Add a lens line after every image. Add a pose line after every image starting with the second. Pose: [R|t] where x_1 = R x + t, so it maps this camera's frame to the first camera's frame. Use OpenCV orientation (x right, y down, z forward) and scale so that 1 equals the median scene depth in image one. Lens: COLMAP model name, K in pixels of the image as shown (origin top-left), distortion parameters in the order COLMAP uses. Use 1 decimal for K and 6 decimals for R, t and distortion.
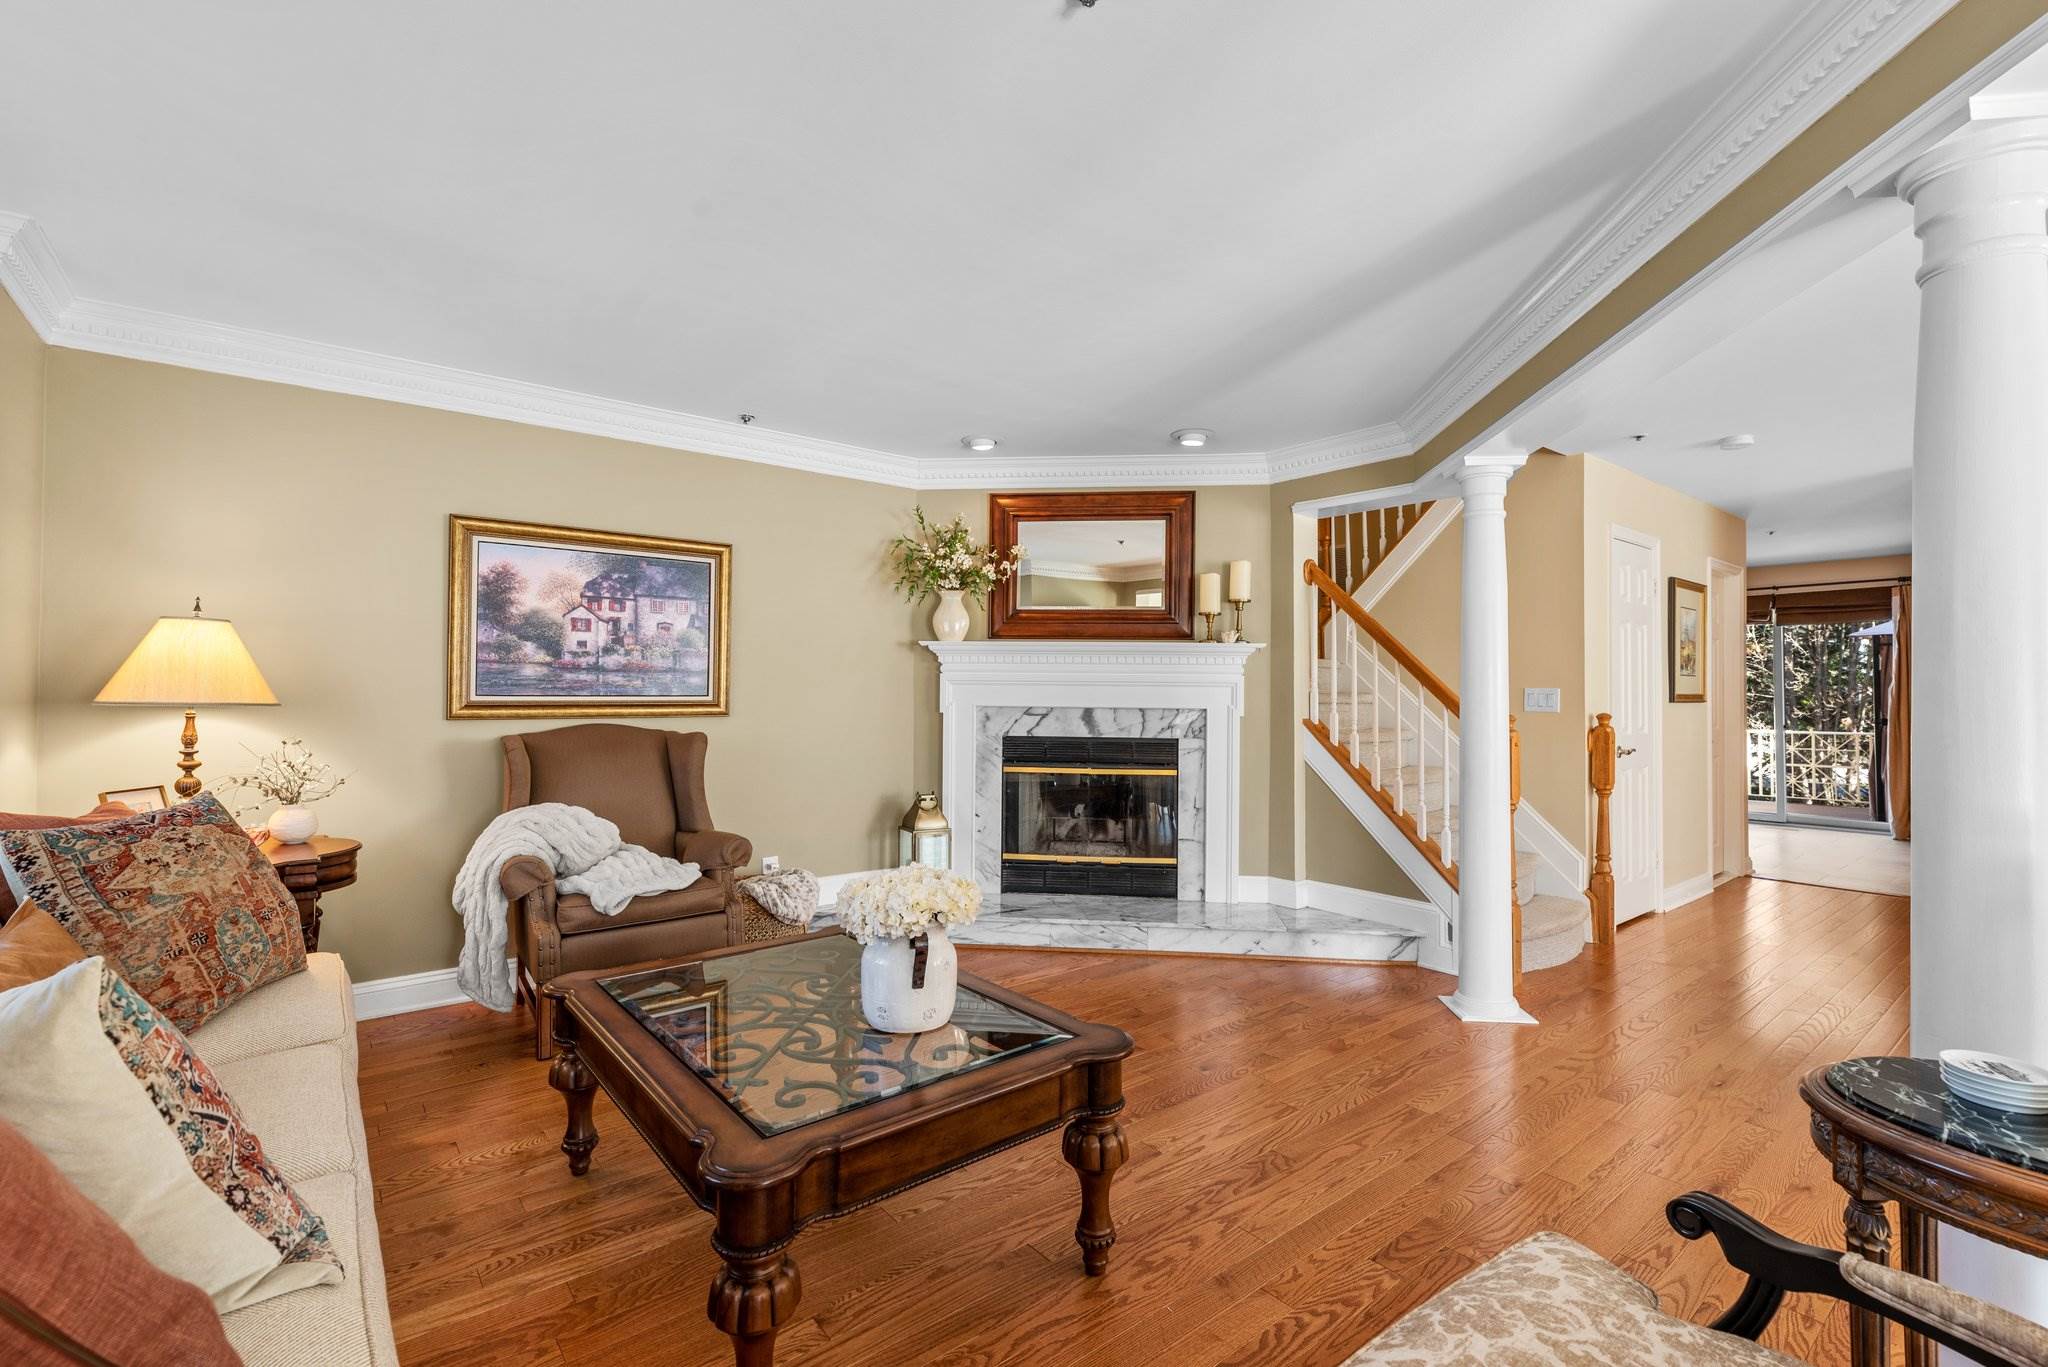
lens RADIAL K [[915.2, 0, 1021.5], [0, 915.2, 681.4], [0, 0, 1]] dist [0.003525, -0.000408]
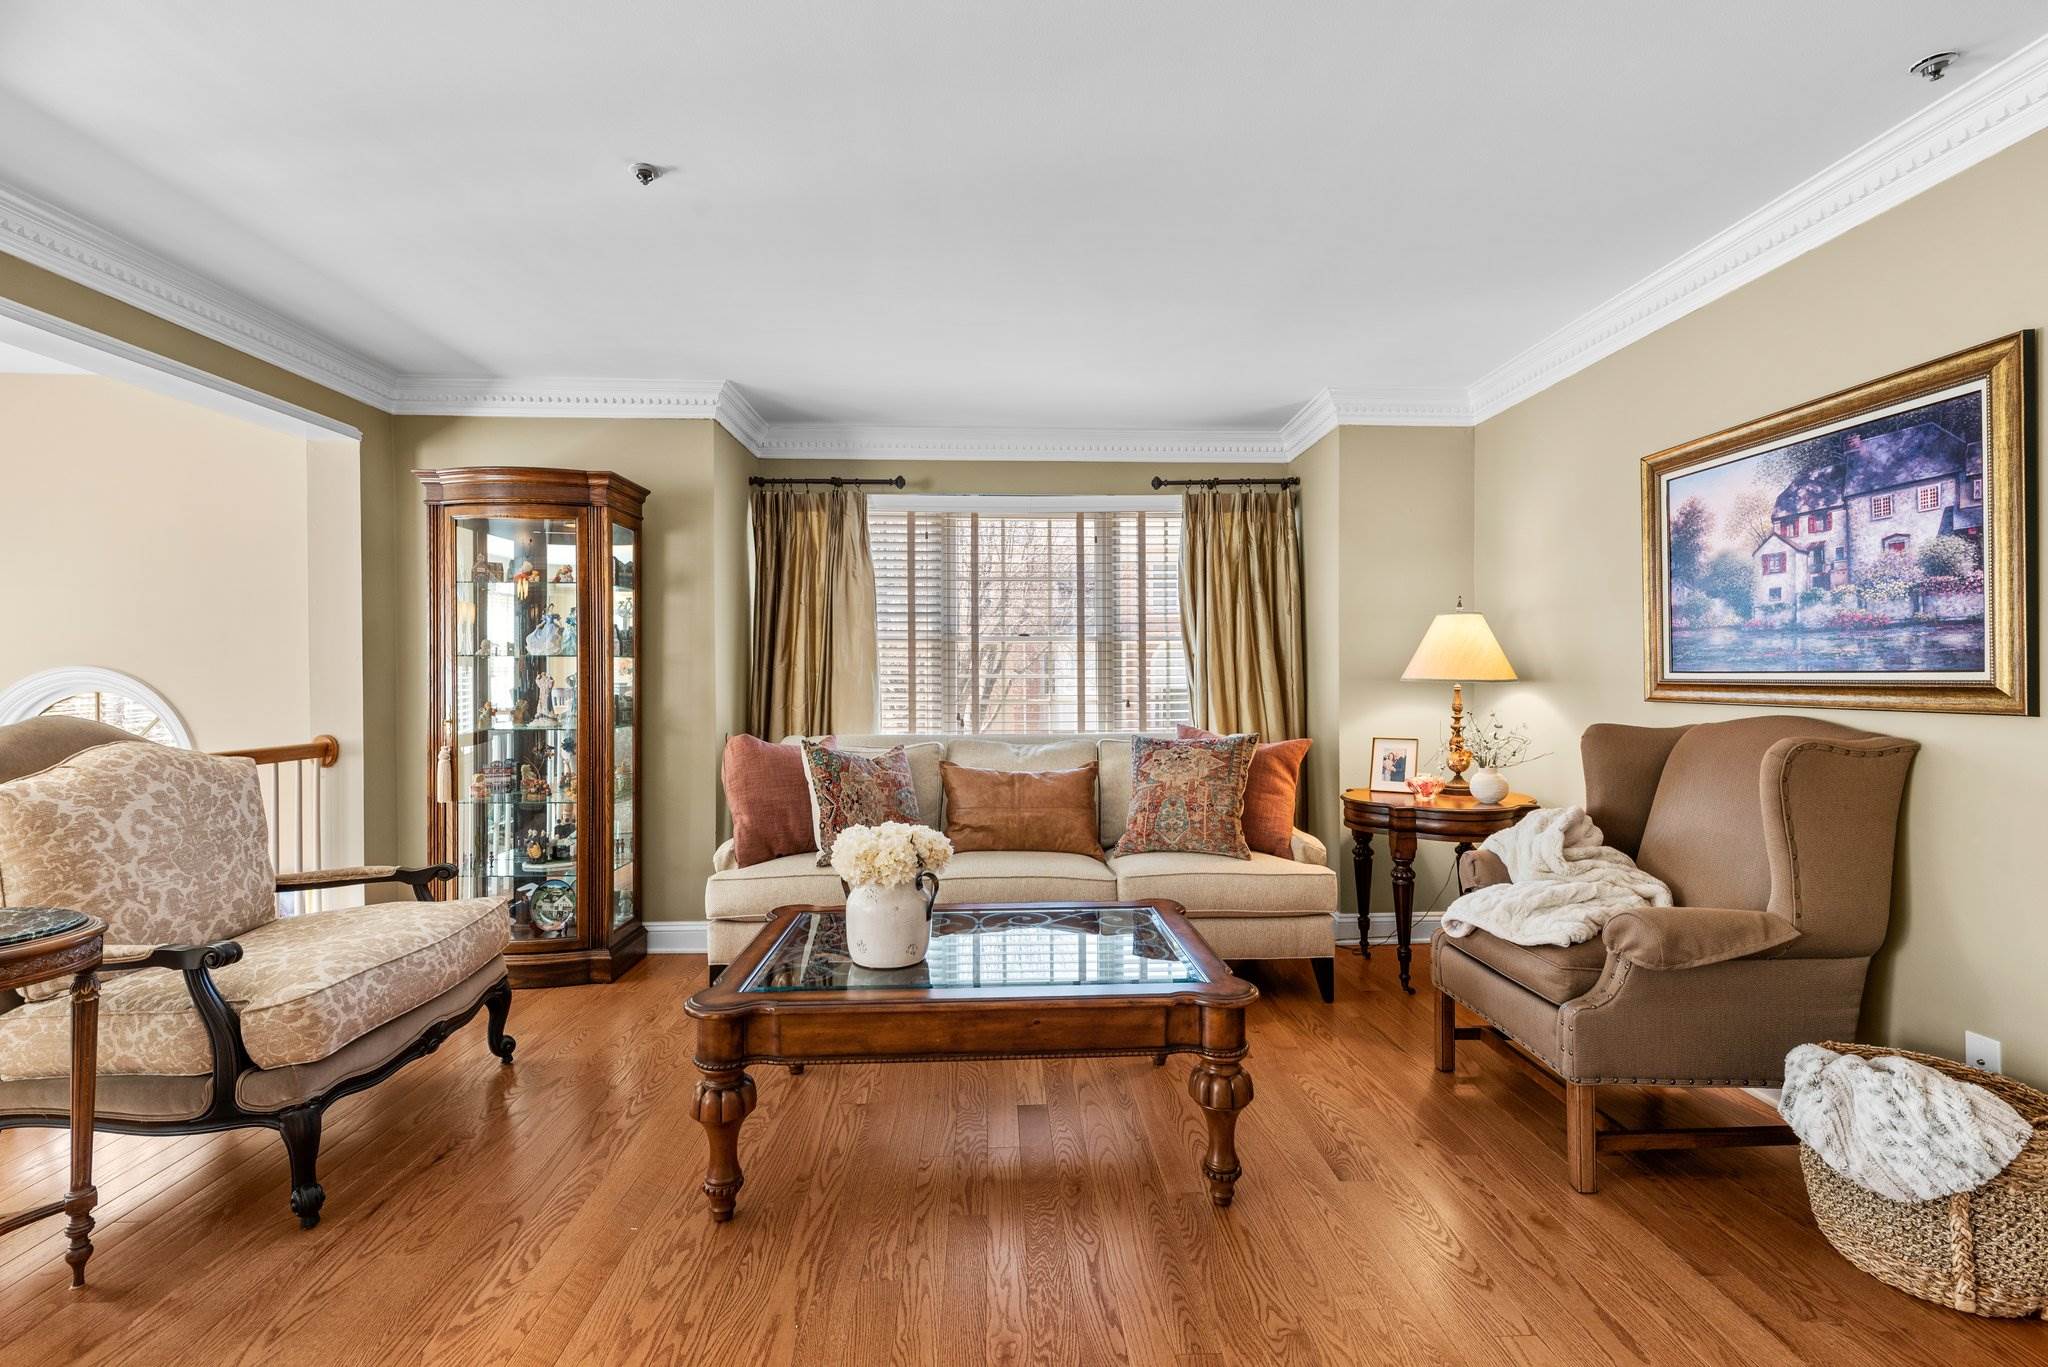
lens RADIAL K [[915.2, 0, 1028.6], [0, 915.2, 679.9], [0, 0, 1]] dist [0.003525, -0.000408]
pose [[-0.588063, -0.000591, -0.808815, 0.355393], [0.007731, 0.999950, -0.006352, 0.020832], [0.808778, -0.009988, -0.588029, 0.938383]]
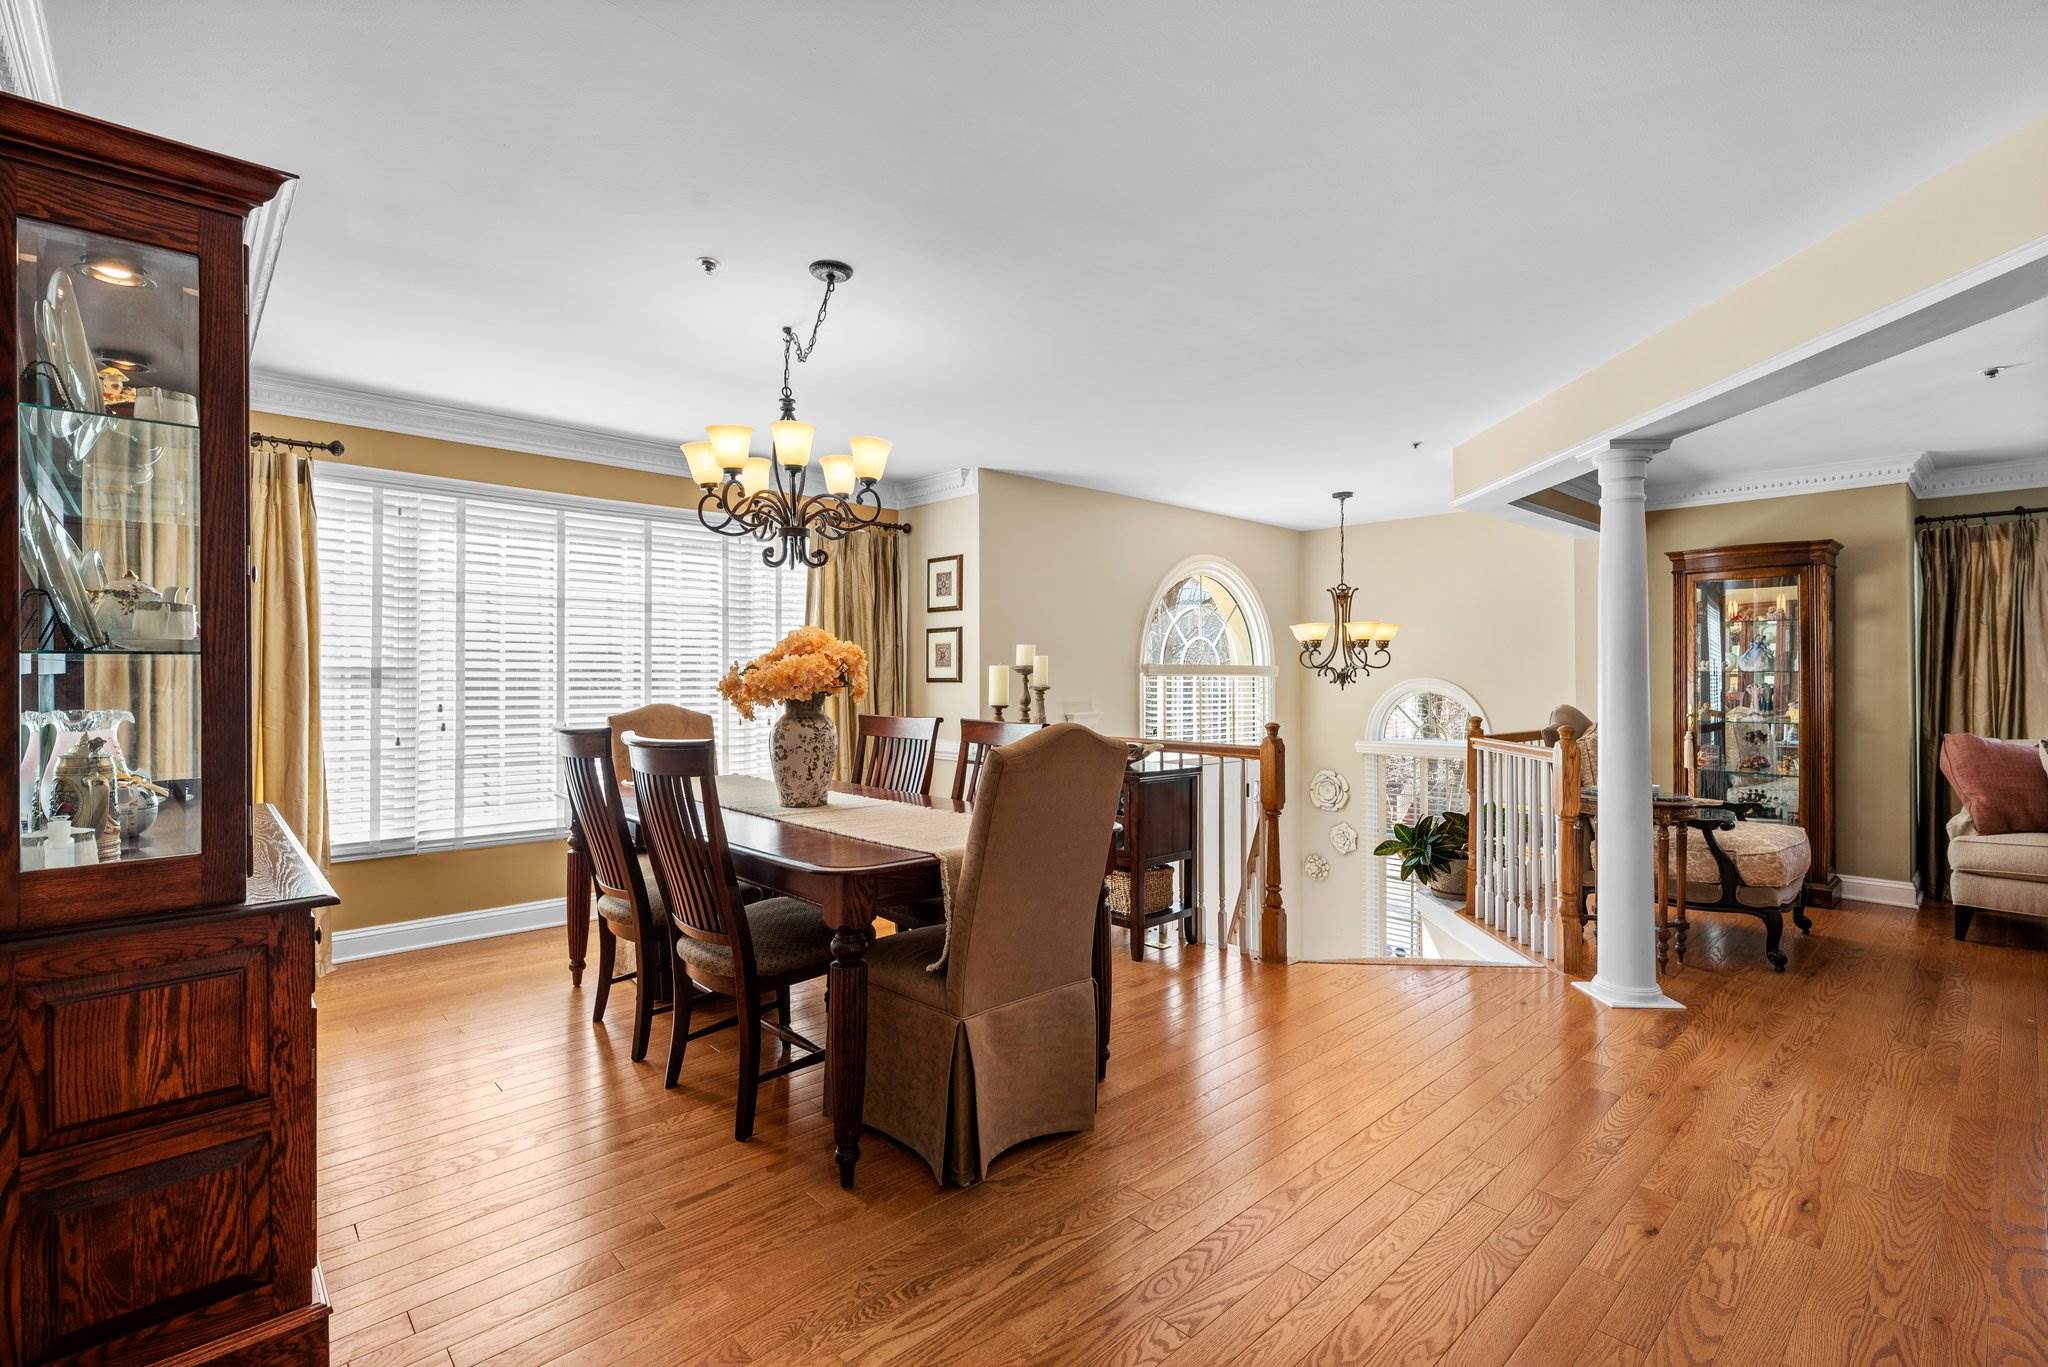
lens RADIAL K [[915.2, 0, 1025.3], [0, 915.2, 672.0], [0, 0, 1]] dist [0.003525, -0.000408]
pose [[-0.996995, -0.007873, -0.077061, 1.052244], [-0.006306, 0.999769, -0.020556, 0.021281], [0.077205, -0.020009, -0.996814, 1.234544]]
